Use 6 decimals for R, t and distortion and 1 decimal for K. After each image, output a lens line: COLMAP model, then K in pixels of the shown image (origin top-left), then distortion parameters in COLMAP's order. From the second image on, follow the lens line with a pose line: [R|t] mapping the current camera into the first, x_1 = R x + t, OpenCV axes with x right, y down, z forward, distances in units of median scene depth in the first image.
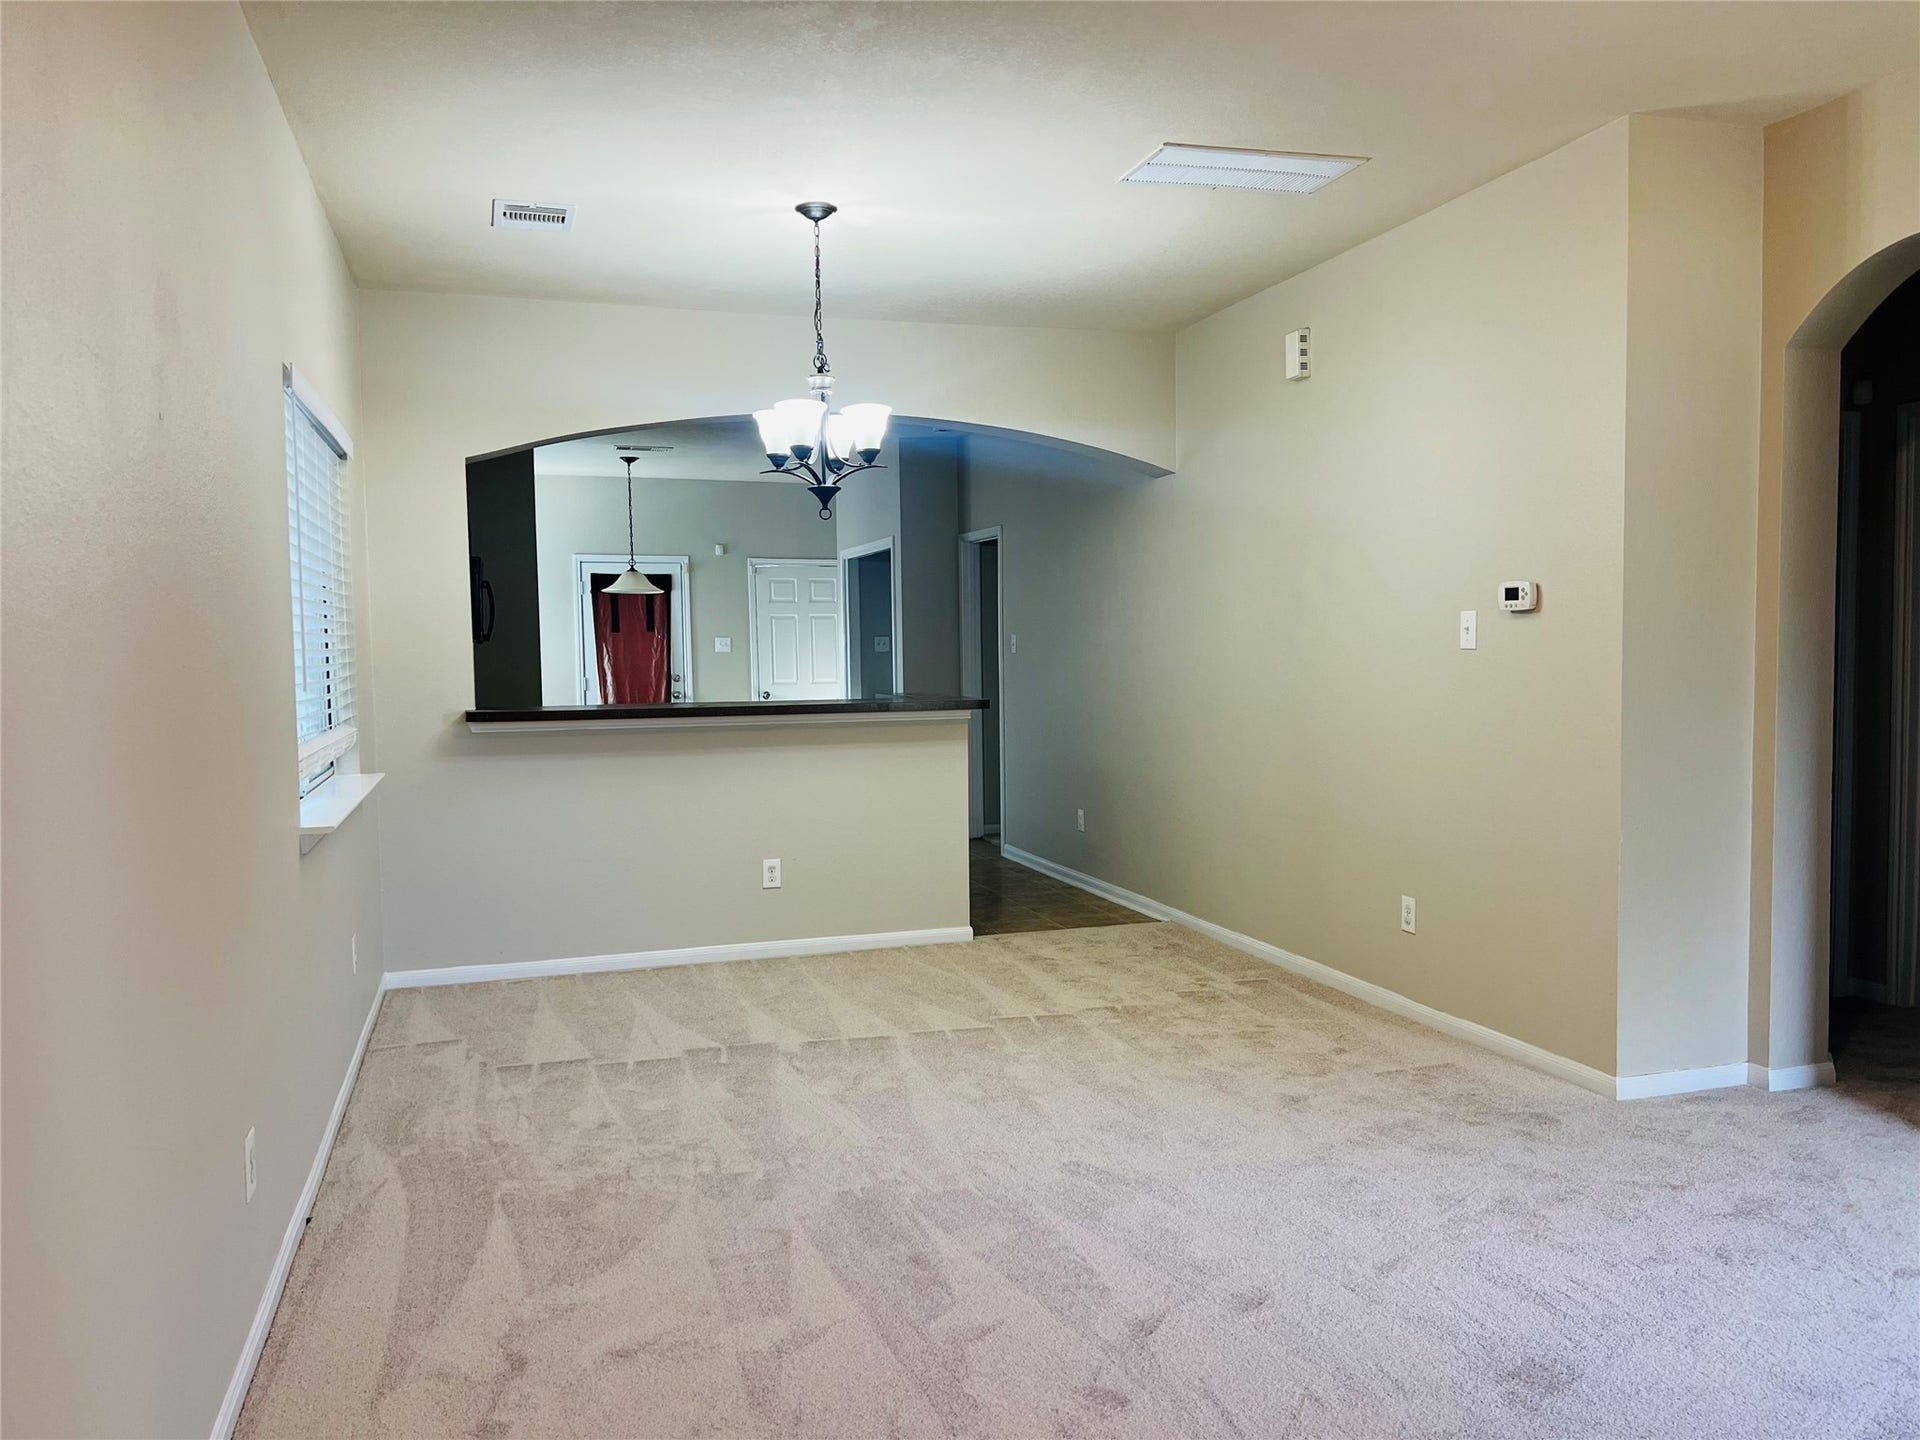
lens RADIAL K [[1433.4, 0, 973.1], [0, 1433.4, 724.5], [0, 0, 1]] dist [0.042105, -0.040377]
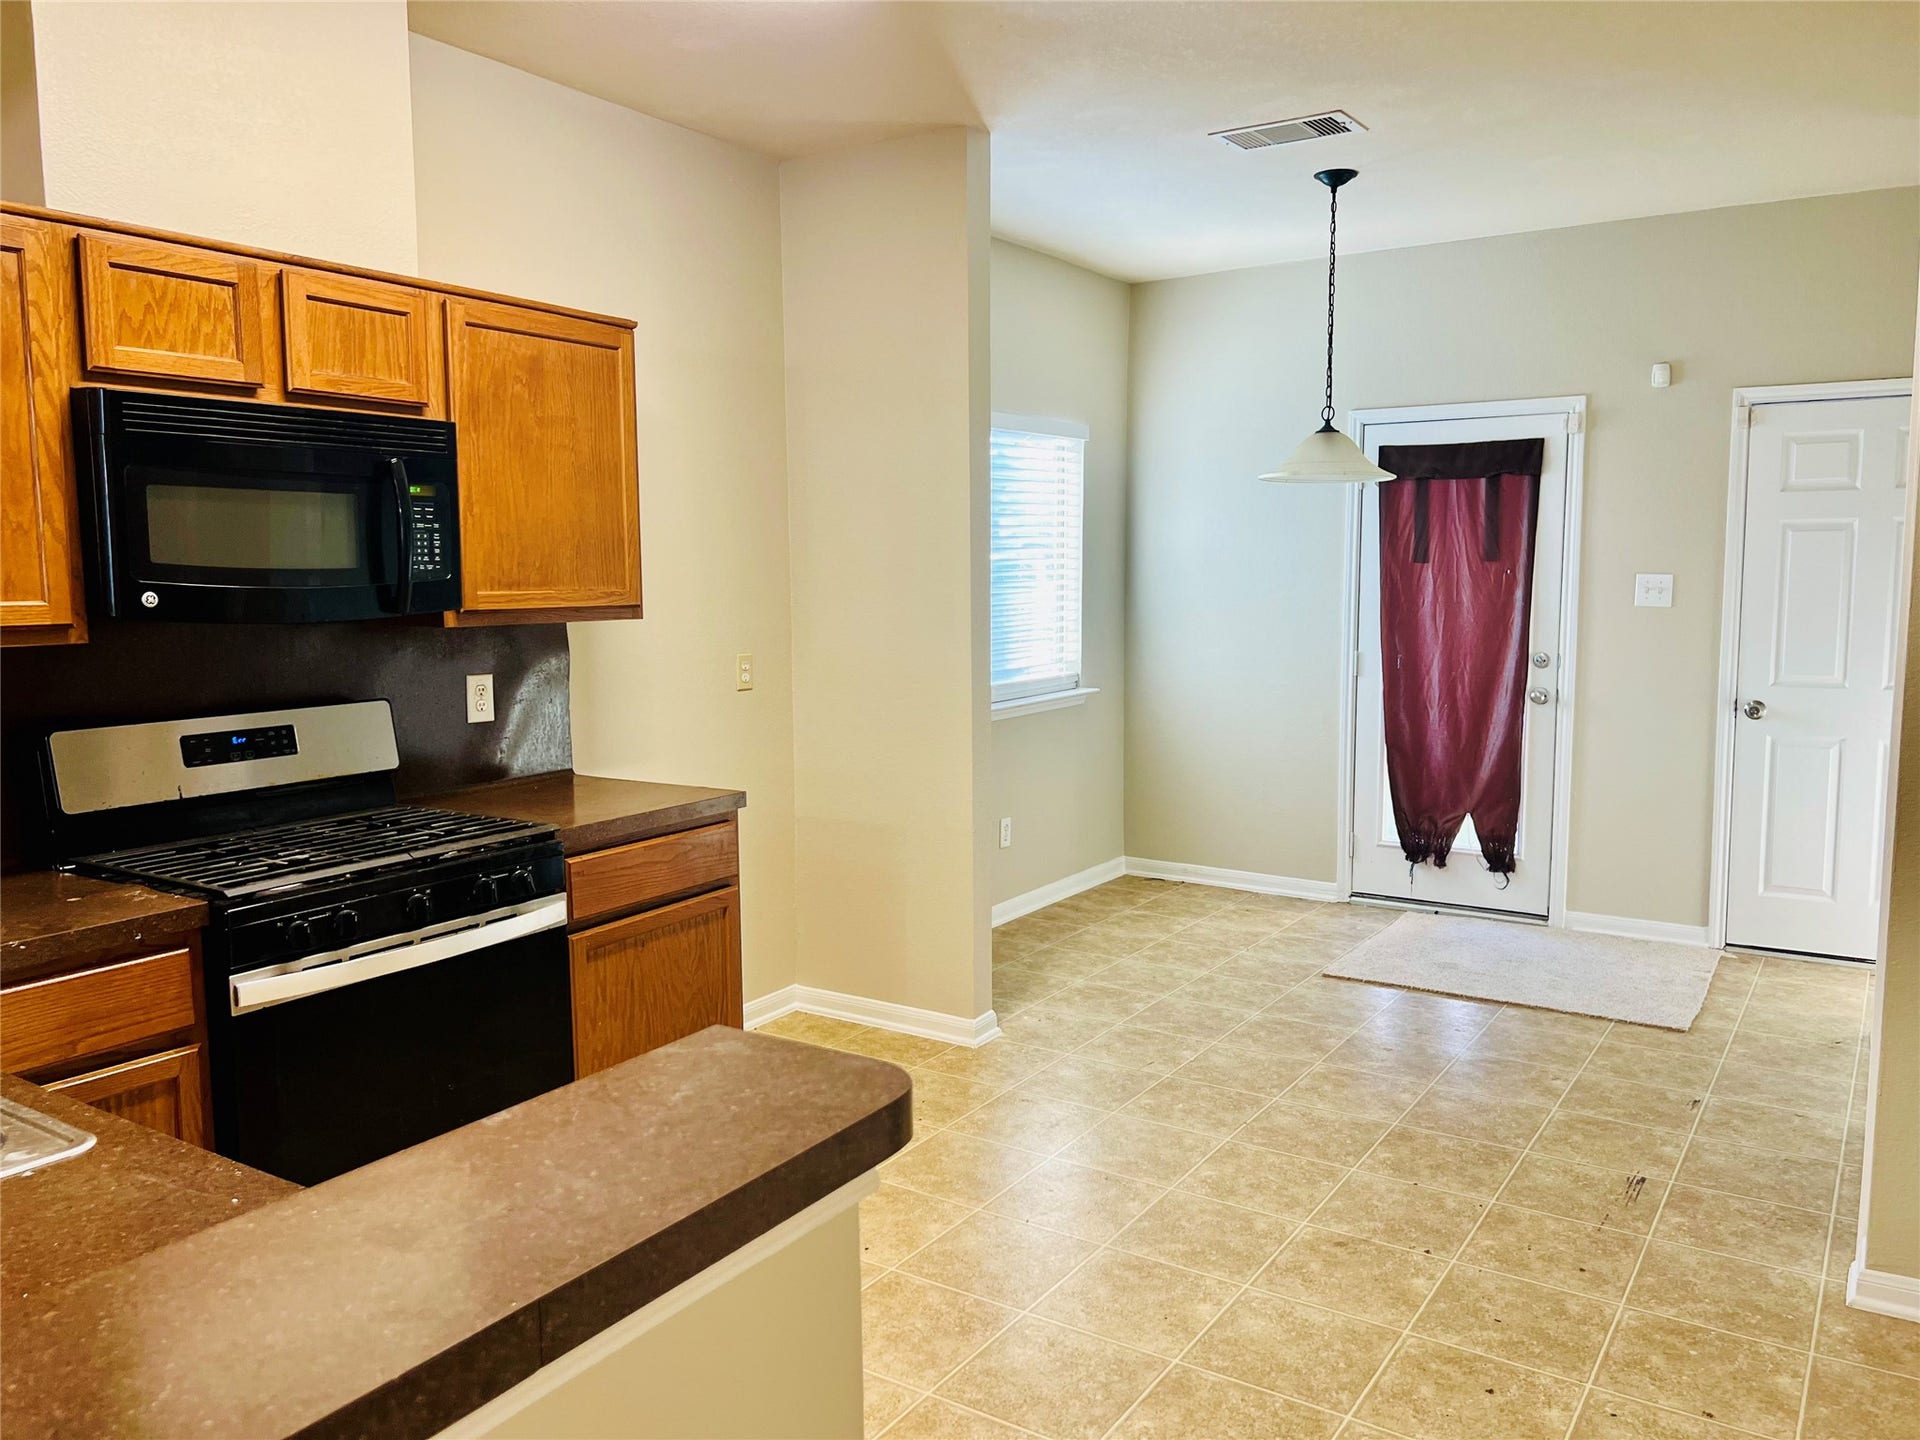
lens RADIAL K [[1433.4, 0, 976.7], [0, 1433.4, 719.7], [0, 0, 1]] dist [0.042105, -0.040377]
pose [[0.618729, 0.095269, -0.779806, 0.051074], [-0.047145, 0.995333, 0.084194, -0.043648], [0.784188, -0.015330, 0.620333, 0.557708]]
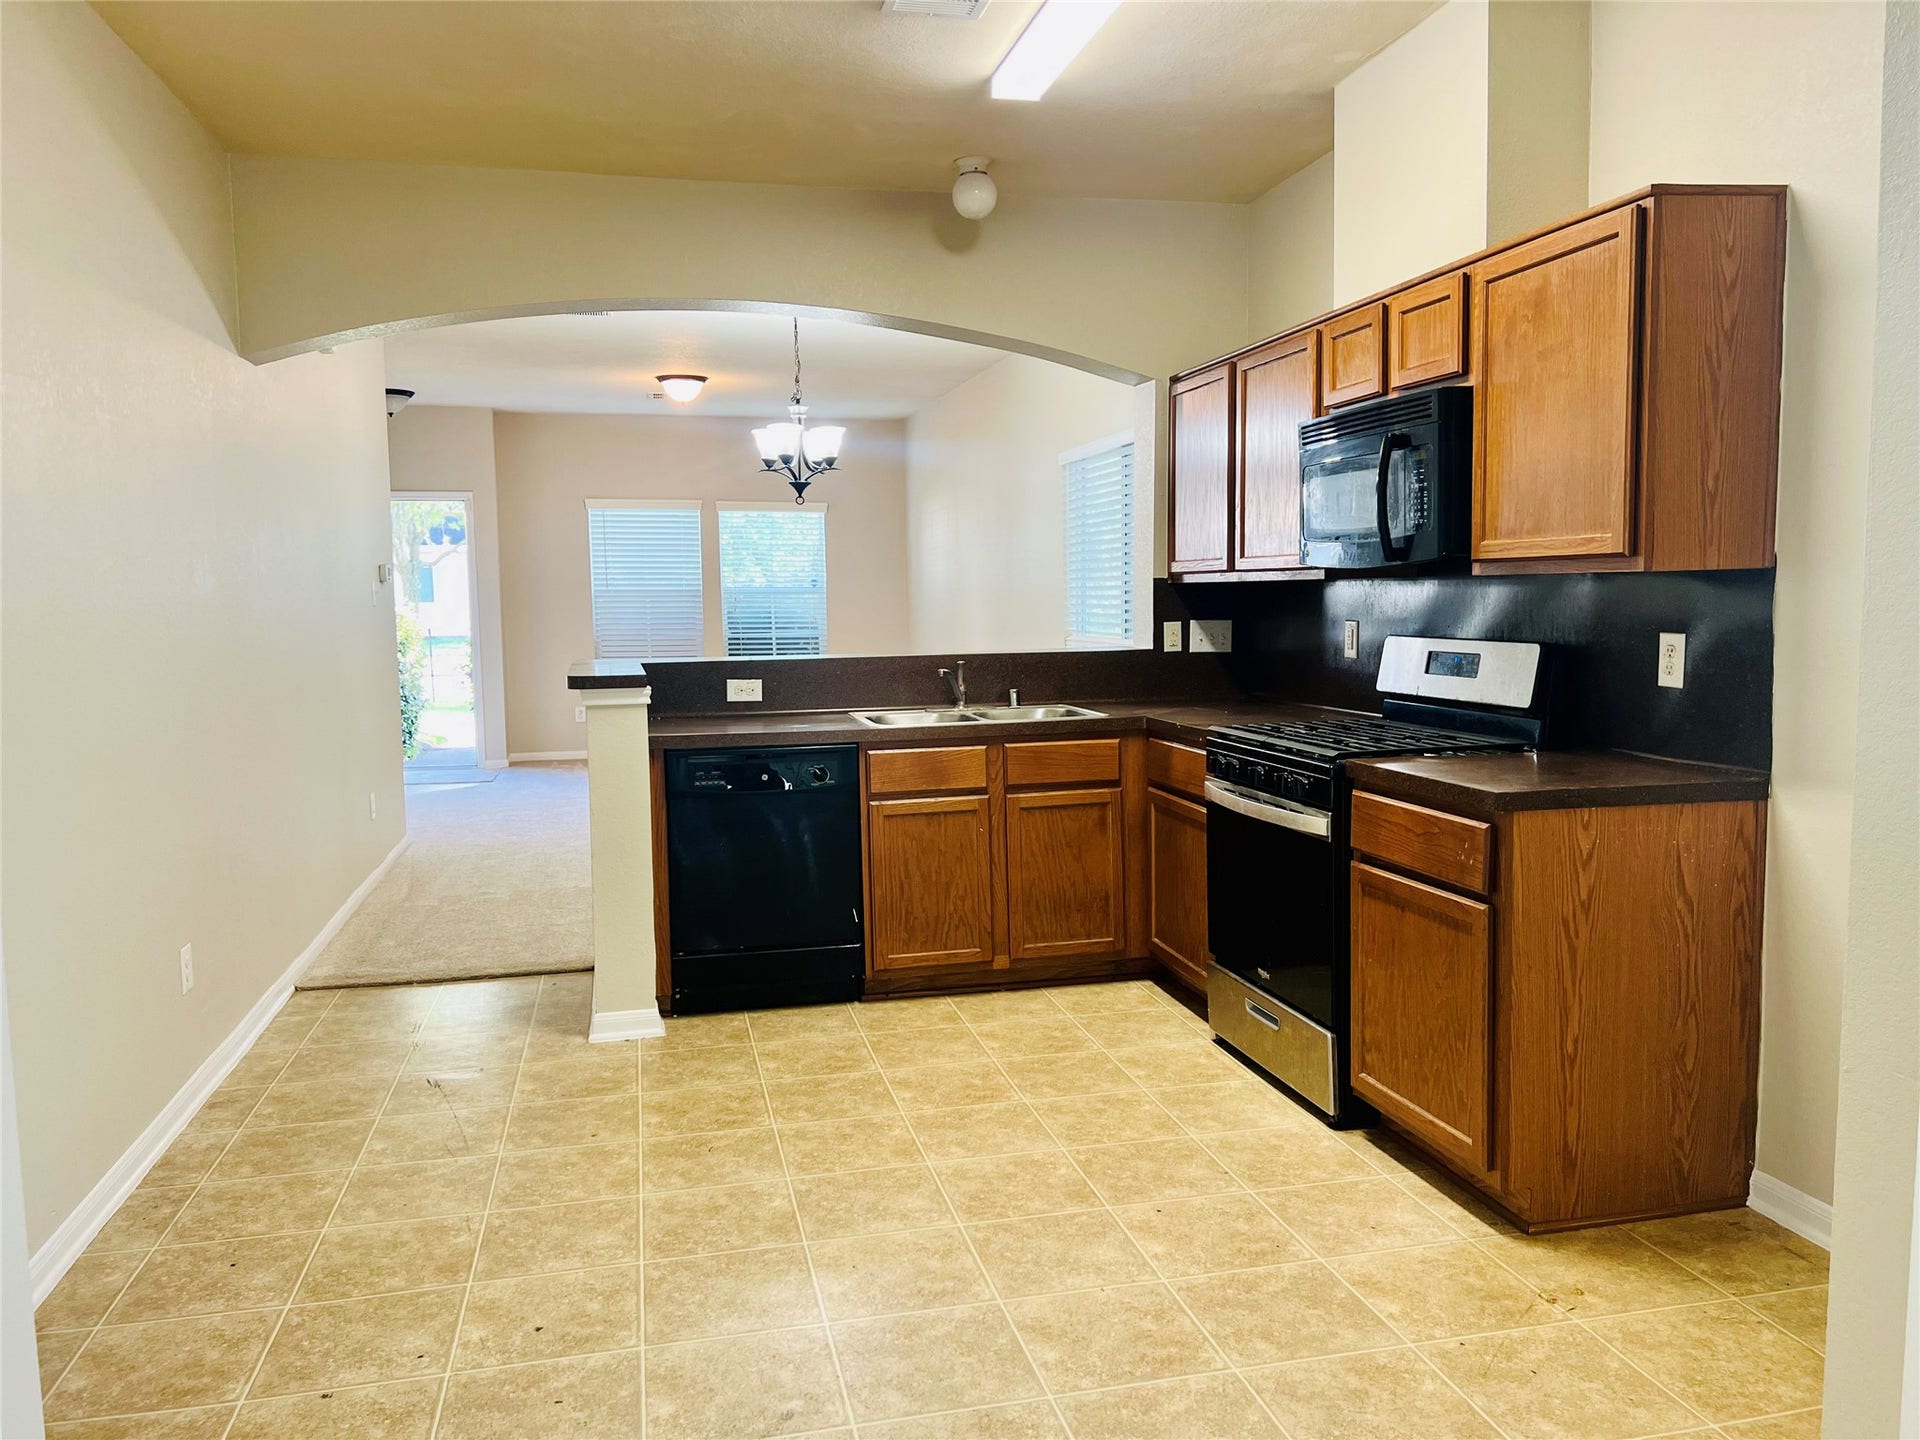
lens RADIAL K [[1433.4, 0, 977.0], [0, 1433.4, 731.8], [0, 0, 1]] dist [0.042105, -0.040377]
pose [[-0.995234, 0.026633, 0.093804, -0.147774], [0.040985, 0.987131, 0.154574, -0.051207], [-0.088480, 0.157682, -0.983518, 0.942459]]
